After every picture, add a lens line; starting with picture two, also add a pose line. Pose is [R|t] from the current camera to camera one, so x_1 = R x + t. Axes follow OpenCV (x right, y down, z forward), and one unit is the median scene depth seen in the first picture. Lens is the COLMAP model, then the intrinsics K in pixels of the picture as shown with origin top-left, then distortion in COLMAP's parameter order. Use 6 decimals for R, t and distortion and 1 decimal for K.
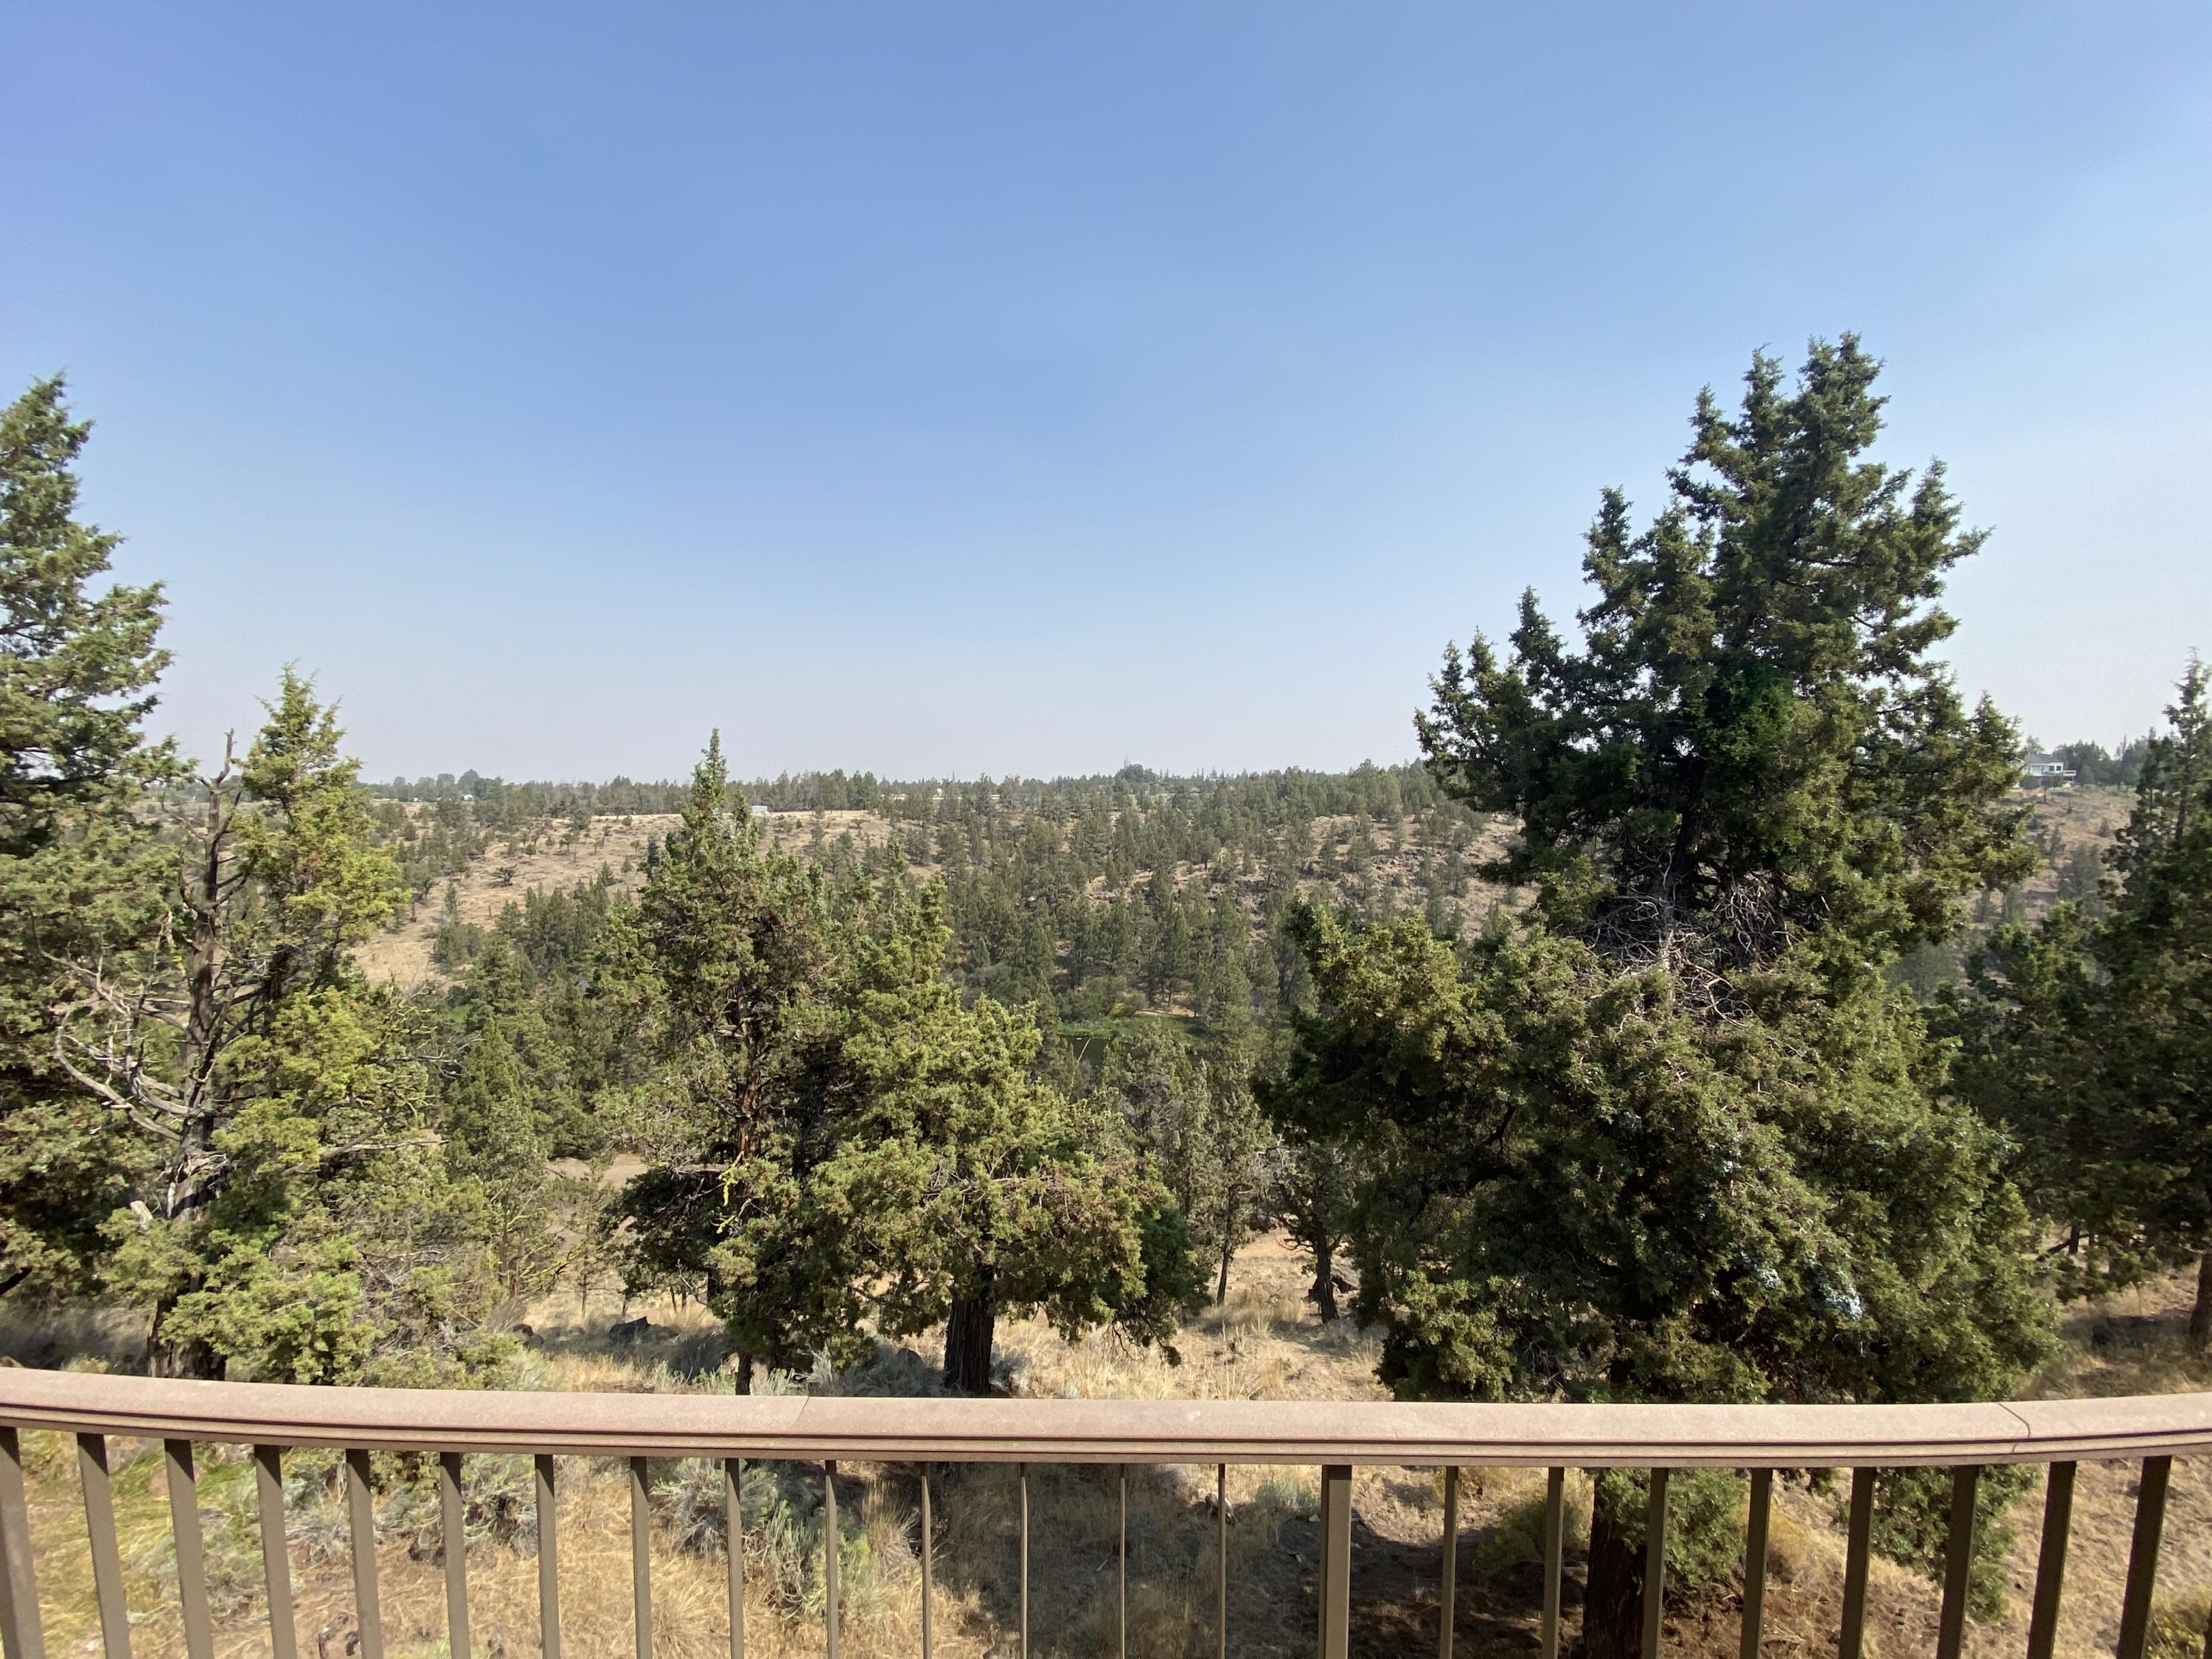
lens RADIAL K [[920.6, 0, 1100.6], [0, 920.6, 842.3], [0, 0, 1]] dist [-0.008594, -0.008247]
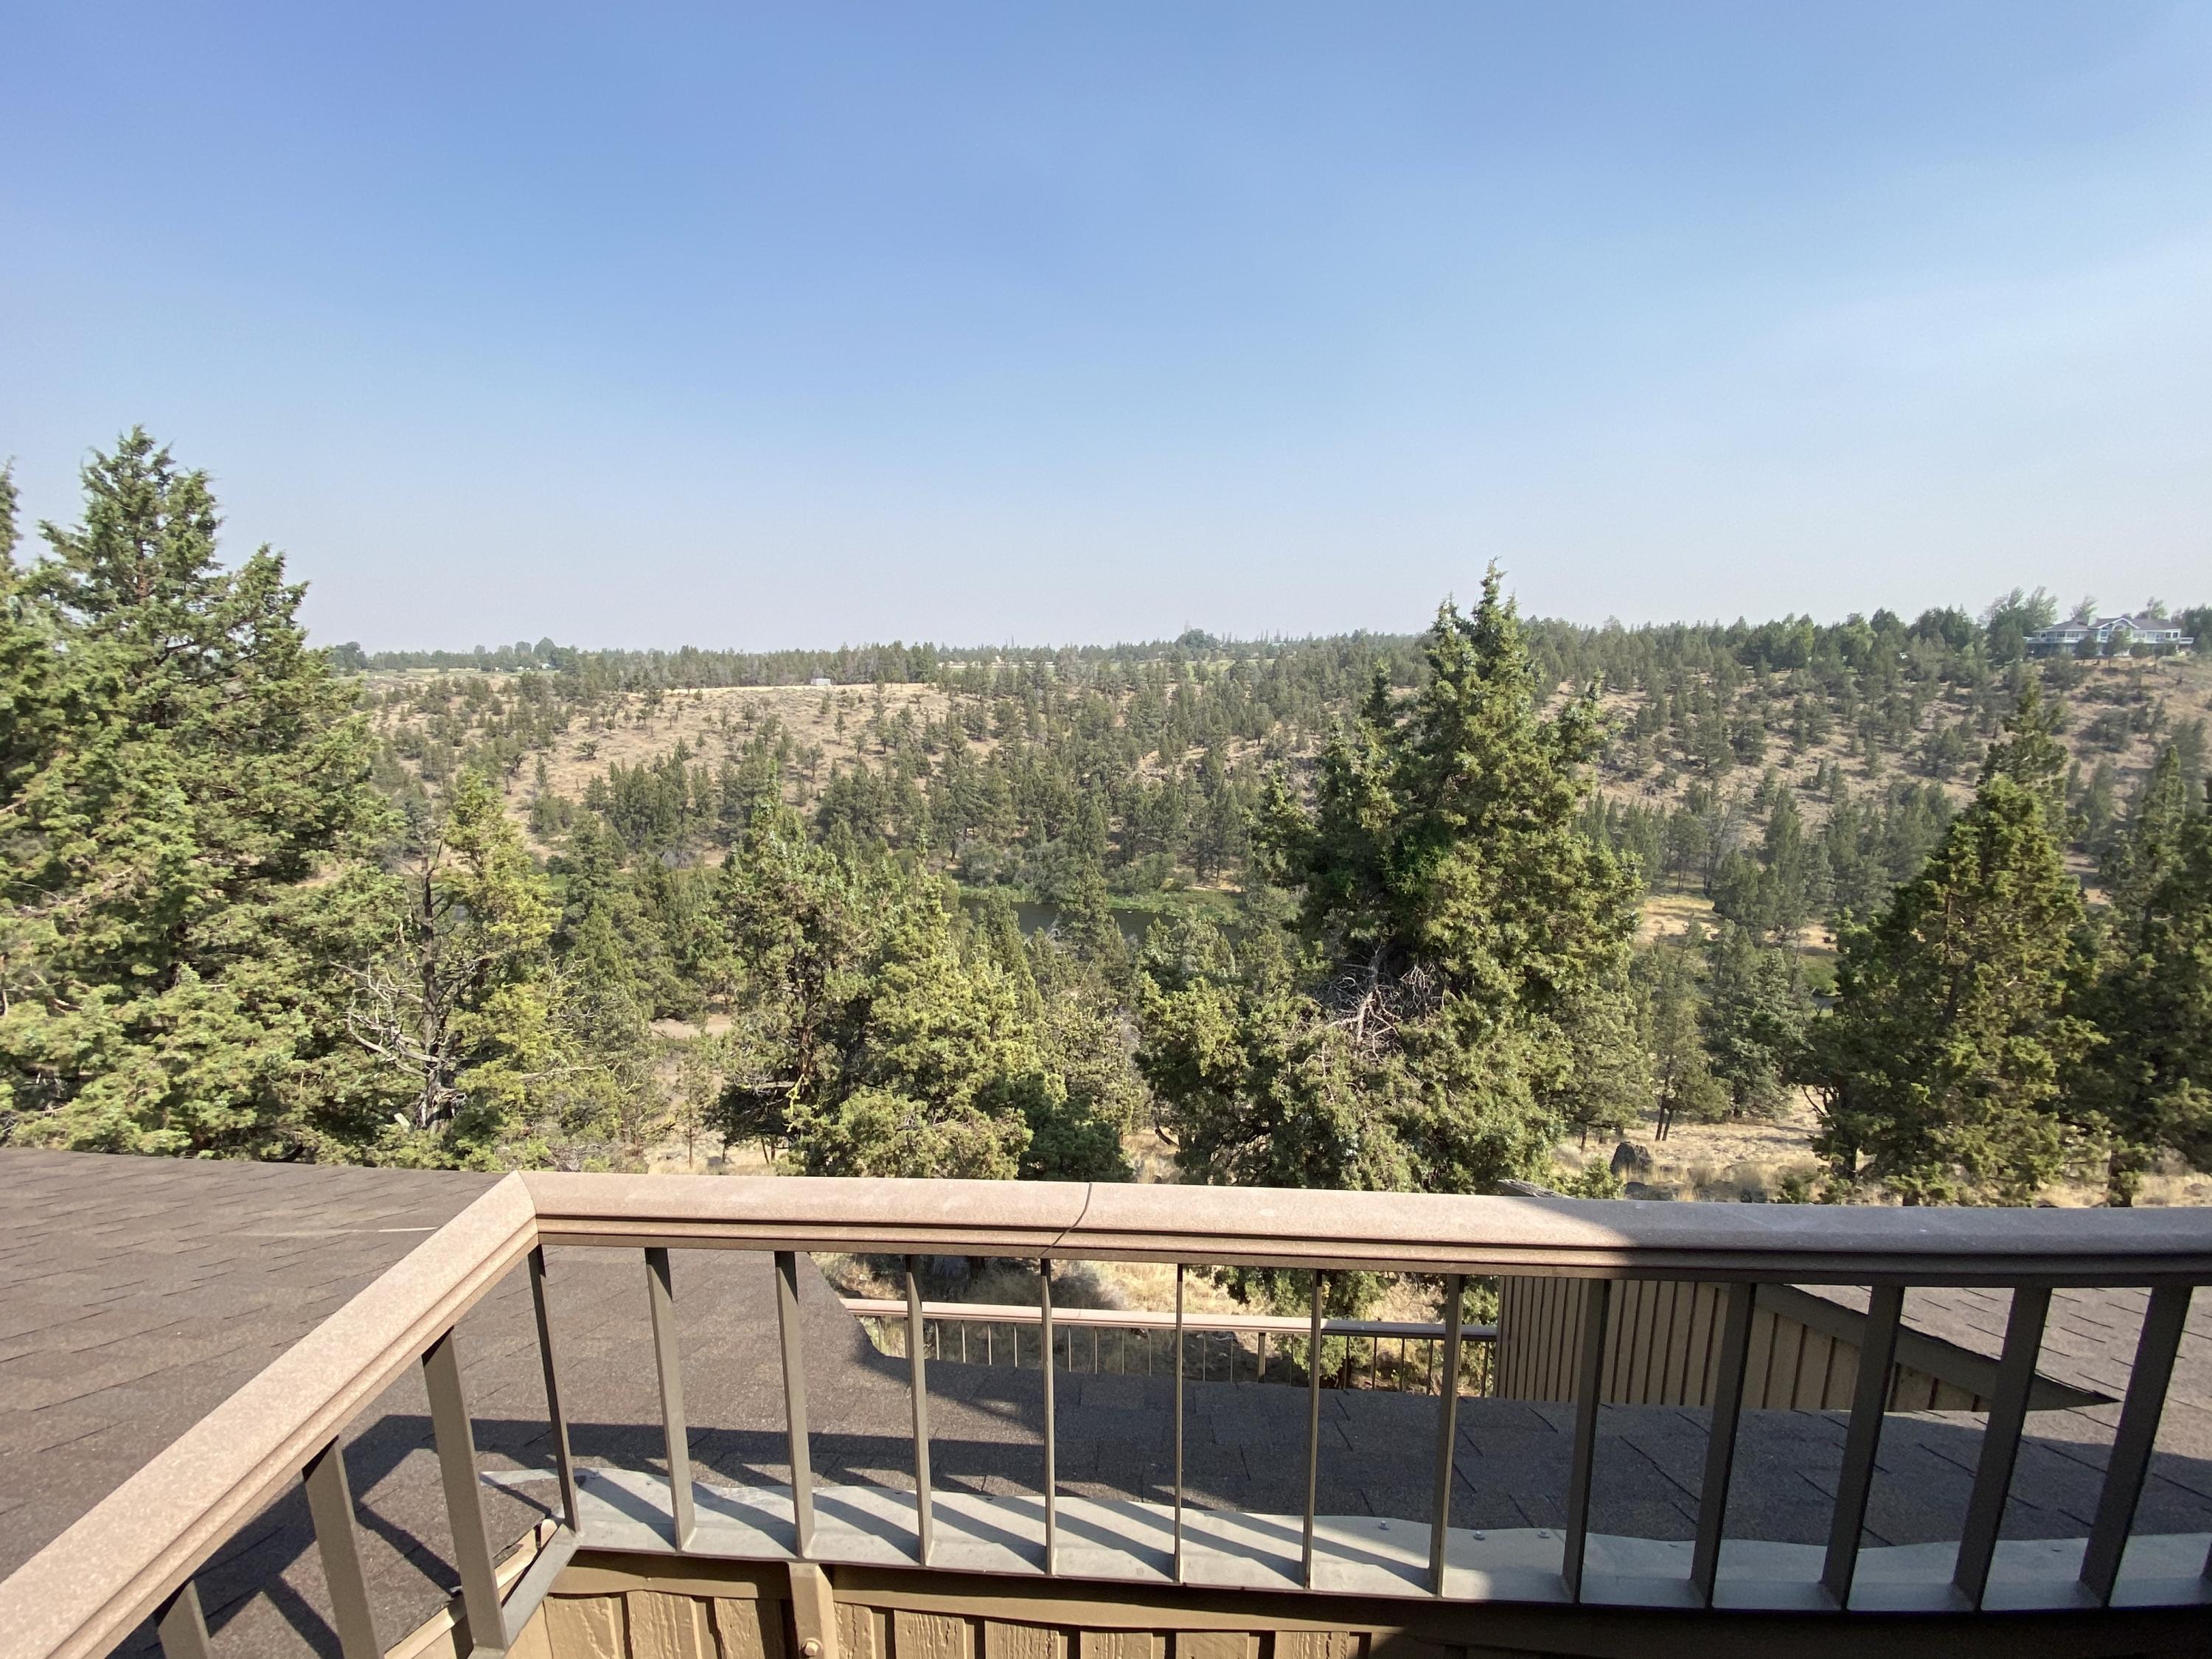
lens RADIAL K [[920.6, 0, 1101.2], [0, 920.6, 832.2], [0, 0, 1]] dist [-0.008594, -0.008247]
pose [[0.997728, 0.000575, -0.067370, 0.139047], [0.008615, 0.990667, 0.136031, -0.194661], [0.066819, -0.136302, 0.988411, -0.262499]]
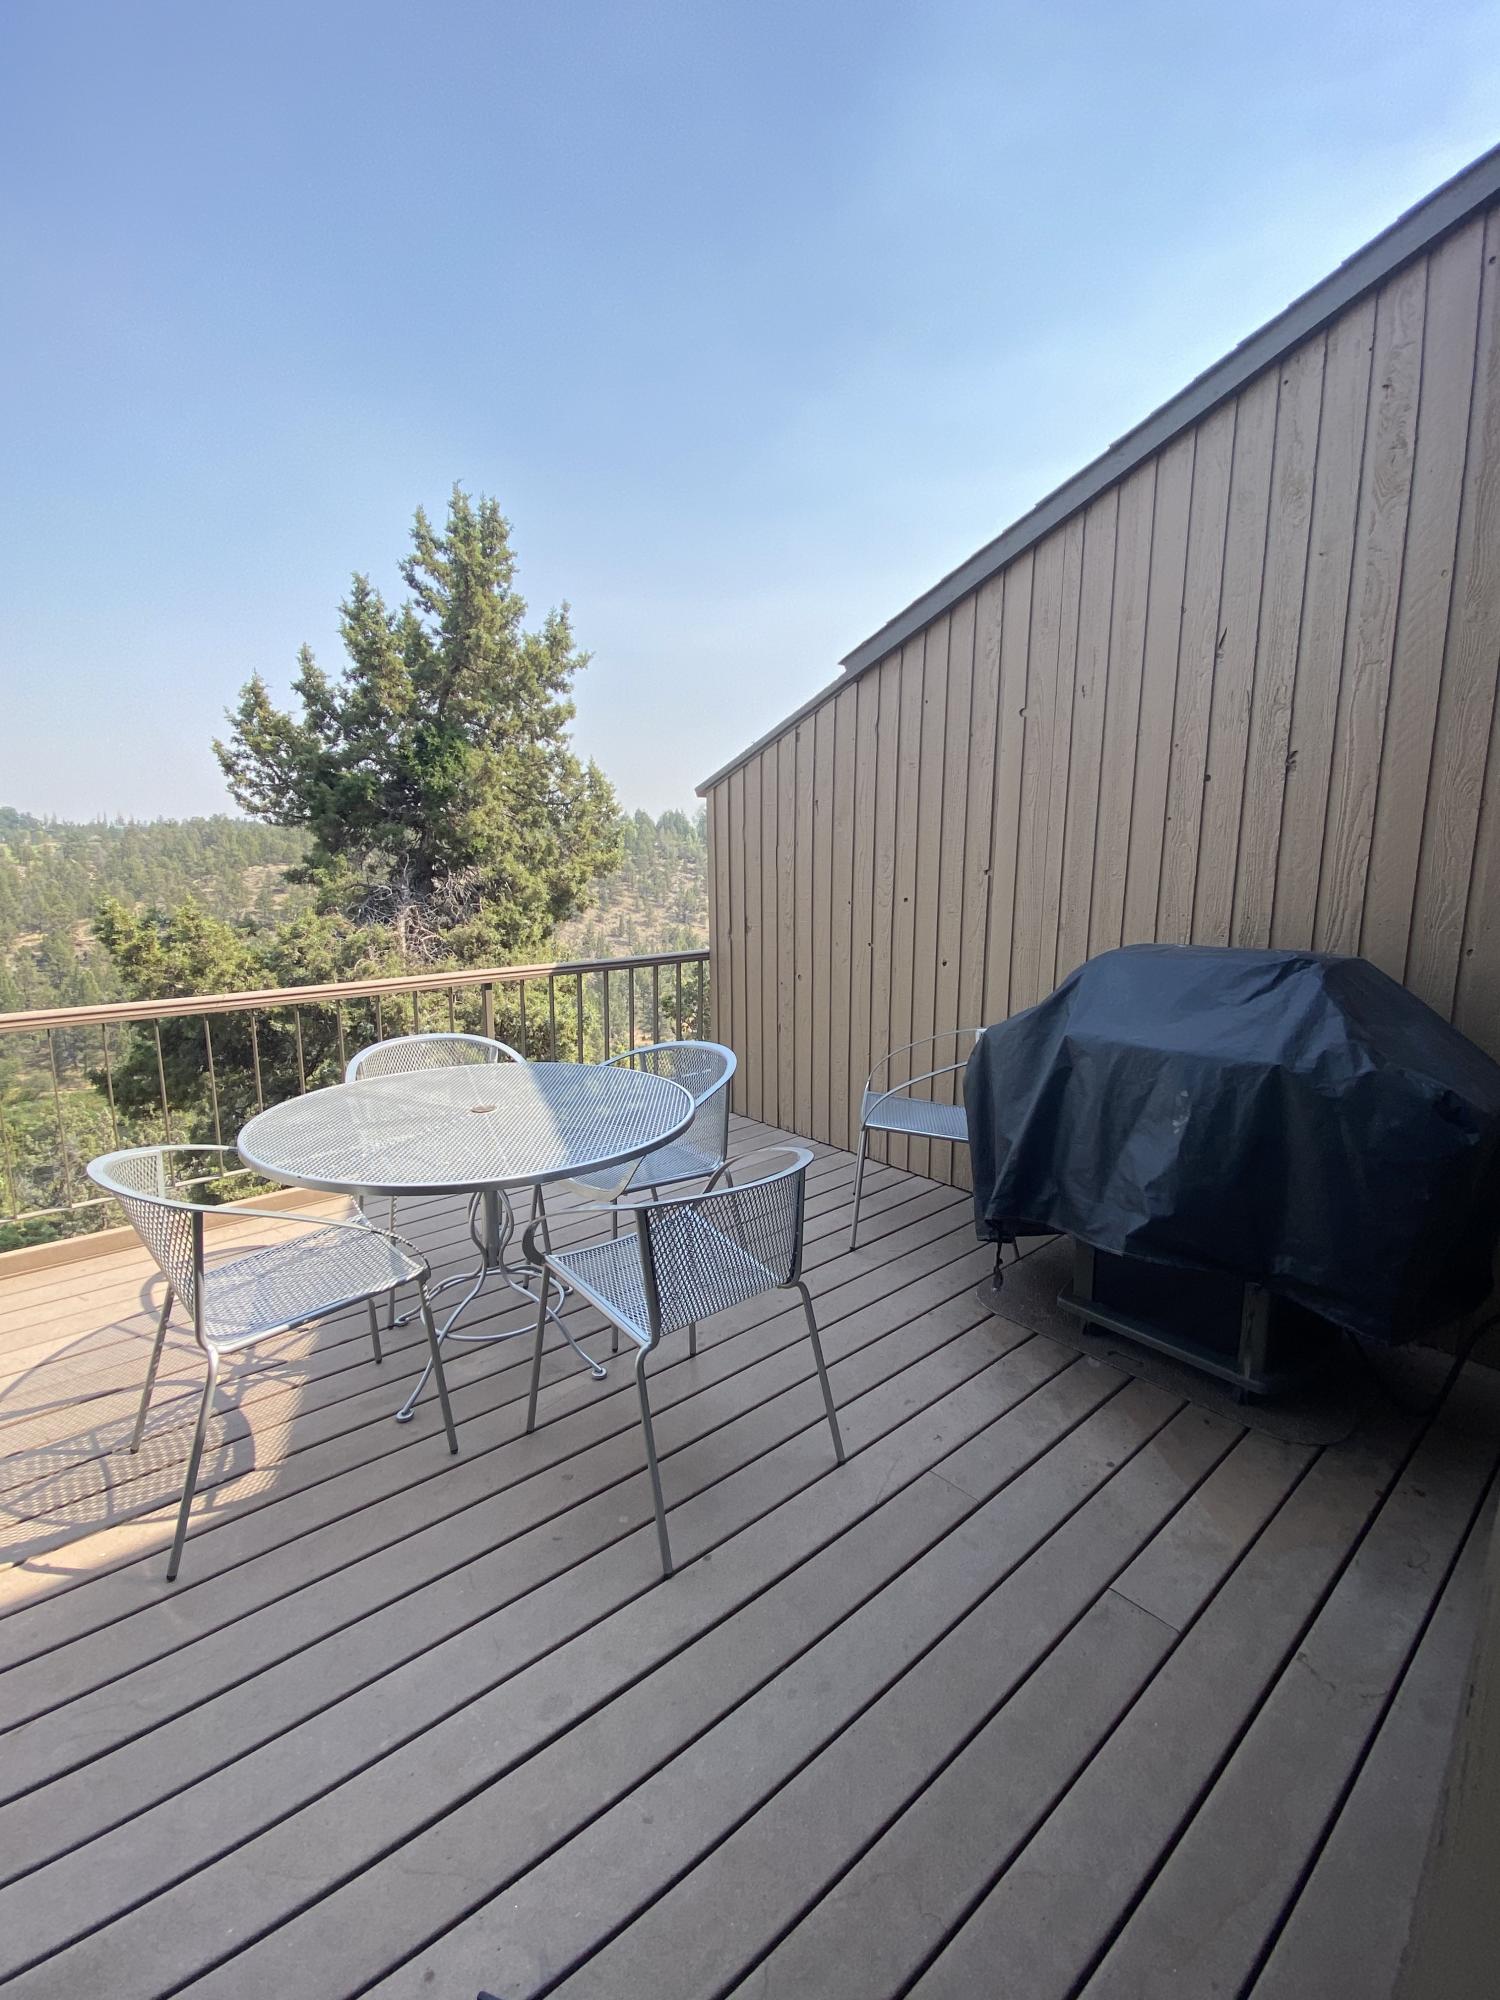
lens RADIAL K [[832.3, 0, 743.6], [0, 832.3, 1009.9], [0, 0, 1]] dist [-0.008594, -0.008247]
pose [[0.727246, -0.121775, 0.675488, 0.050628], [0.024824, 0.988158, 0.151416, 0.035804], [-0.685928, -0.093349, 0.721657, -0.167629]]
